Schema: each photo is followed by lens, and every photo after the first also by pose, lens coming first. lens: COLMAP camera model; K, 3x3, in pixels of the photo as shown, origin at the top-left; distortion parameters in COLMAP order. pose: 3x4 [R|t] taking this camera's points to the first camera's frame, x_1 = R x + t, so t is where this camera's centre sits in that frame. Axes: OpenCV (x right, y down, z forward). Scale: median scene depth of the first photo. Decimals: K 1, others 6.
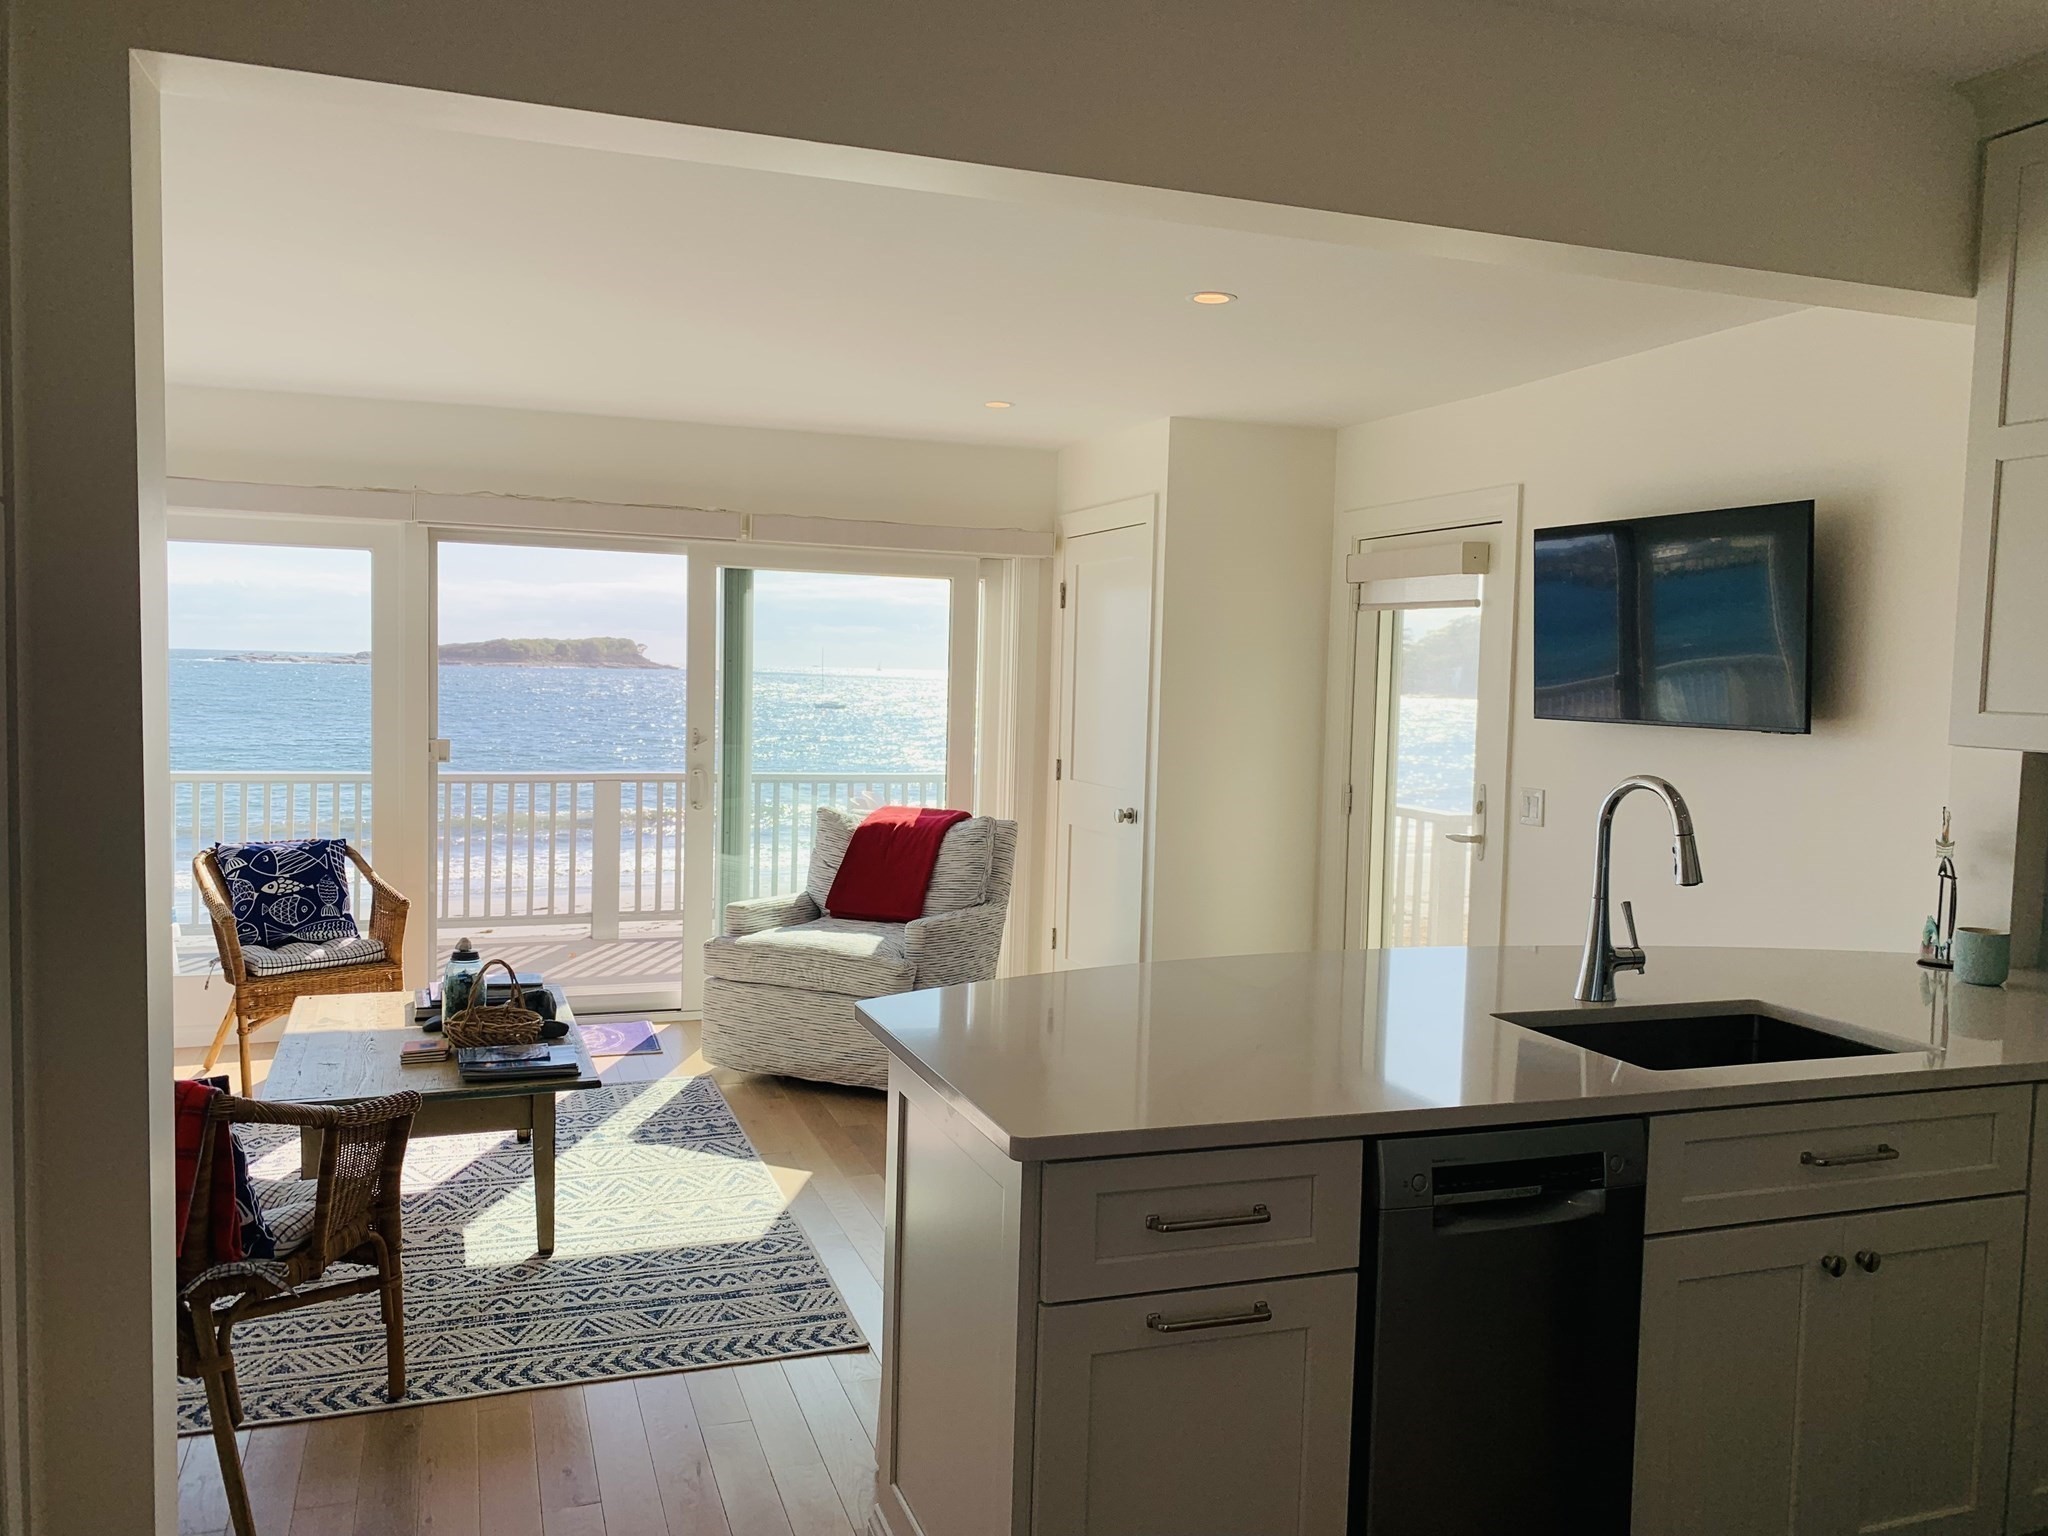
lens RADIAL K [[1519.2, 0, 1017.4], [0, 1519.2, 765.5], [0, 0, 1]] dist [0.123784, -0.260509]
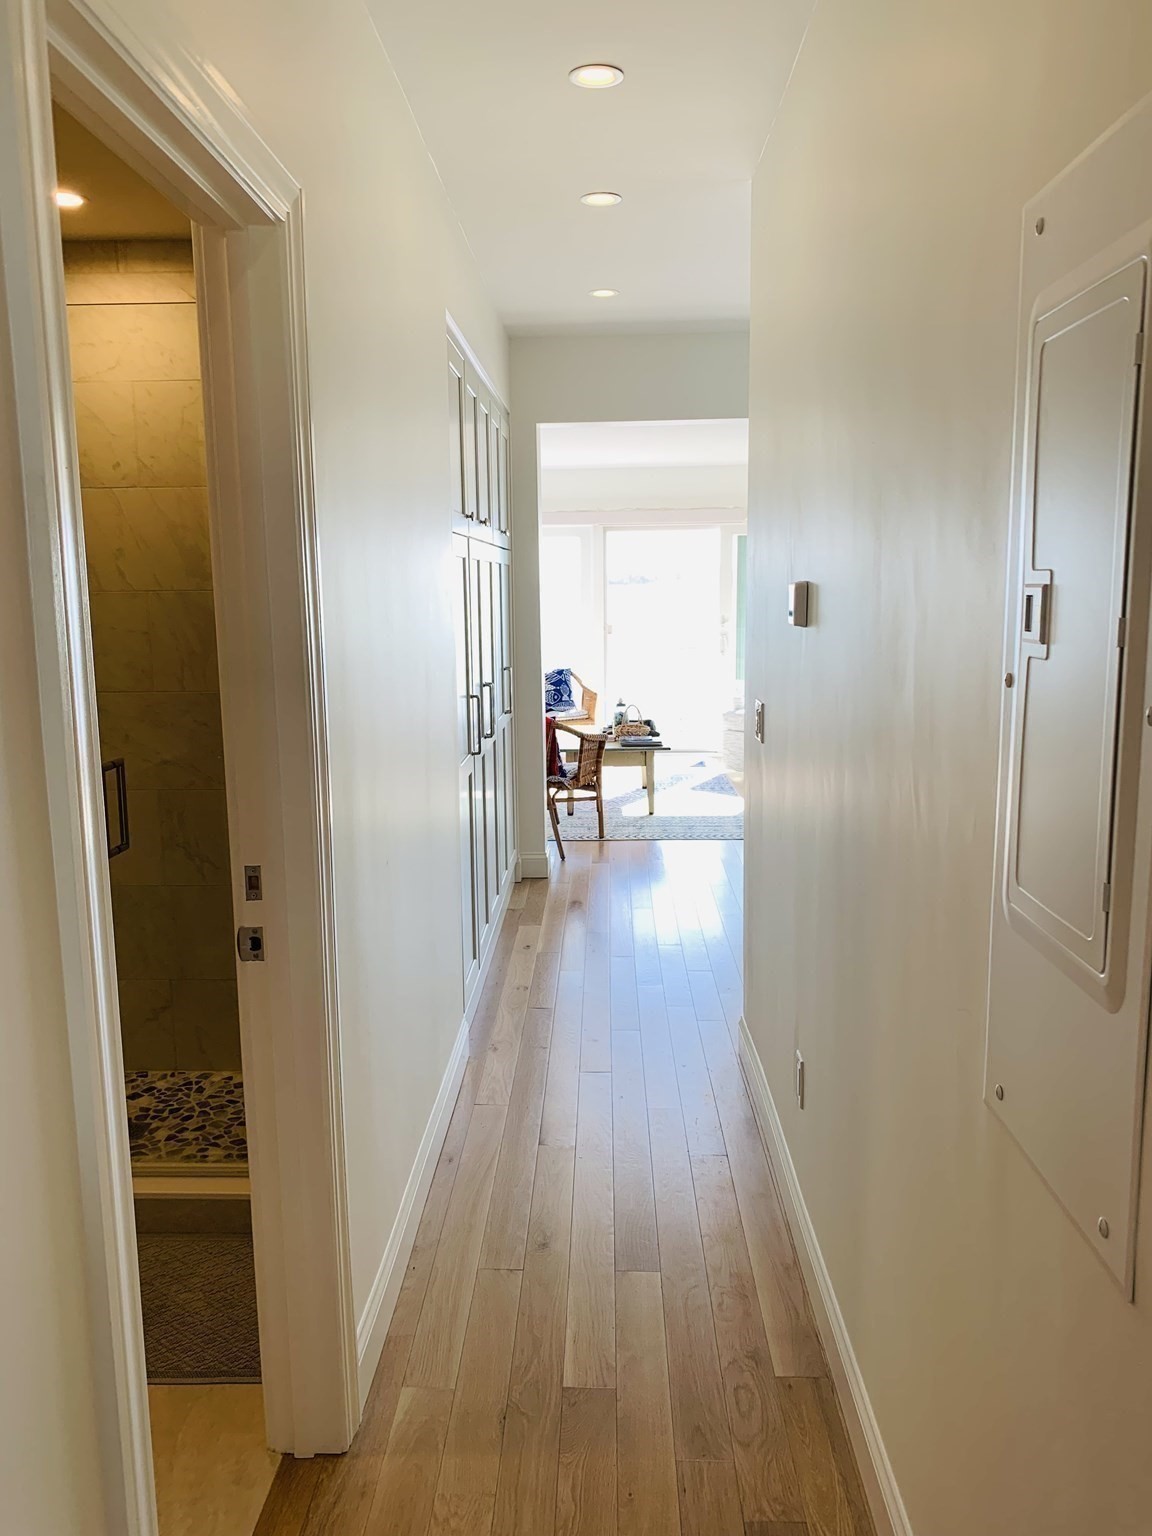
lens RADIAL K [[1176.9, 0, 576.0], [0, 1176.9, 768.0], [0, 0, 1]] dist [0.010476, -0.000259]
pose [[0.929286, 0.021510, -0.368734, 0.222675], [0.013217, 0.995727, 0.091394, 0.037694], [0.369124, -0.089805, 0.925031, -0.639344]]
